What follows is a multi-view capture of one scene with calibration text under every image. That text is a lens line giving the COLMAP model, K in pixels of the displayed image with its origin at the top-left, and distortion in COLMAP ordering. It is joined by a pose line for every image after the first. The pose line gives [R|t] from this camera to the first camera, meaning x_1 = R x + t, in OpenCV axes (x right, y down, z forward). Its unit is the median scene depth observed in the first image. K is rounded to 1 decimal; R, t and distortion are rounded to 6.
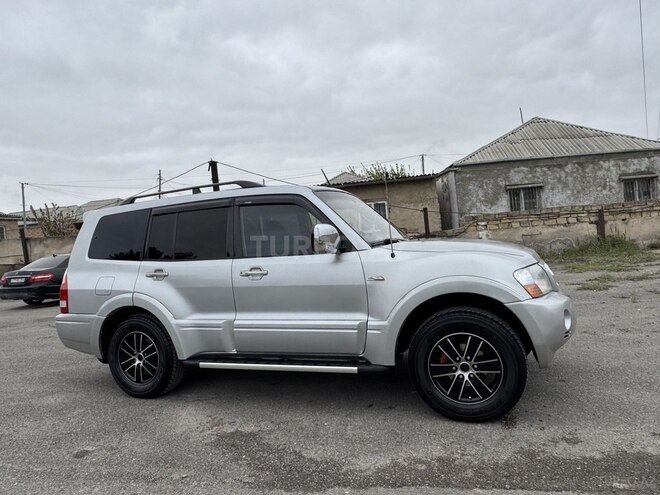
lens RADIAL K [[457.4, 0, 330.0], [0, 457.4, 247.5], [0, 0, 1]] dist [0.003277, -0.002822]
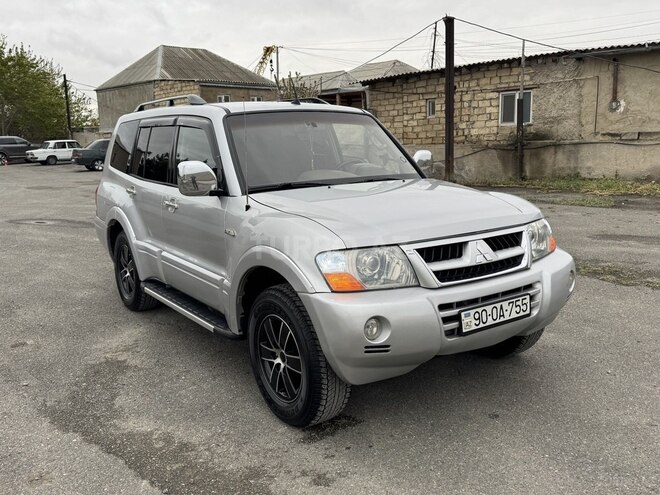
lens RADIAL K [[607.6, 0, 330.0], [0, 607.6, 247.5], [0, 0, 1]] dist [0.147291, -0.282584]
pose [[0.829525, 0.158494, -0.535507, 0.636568], [-0.048693, 0.975758, 0.213368, -0.114490], [0.556343, -0.150919, 0.817133, 0.131293]]
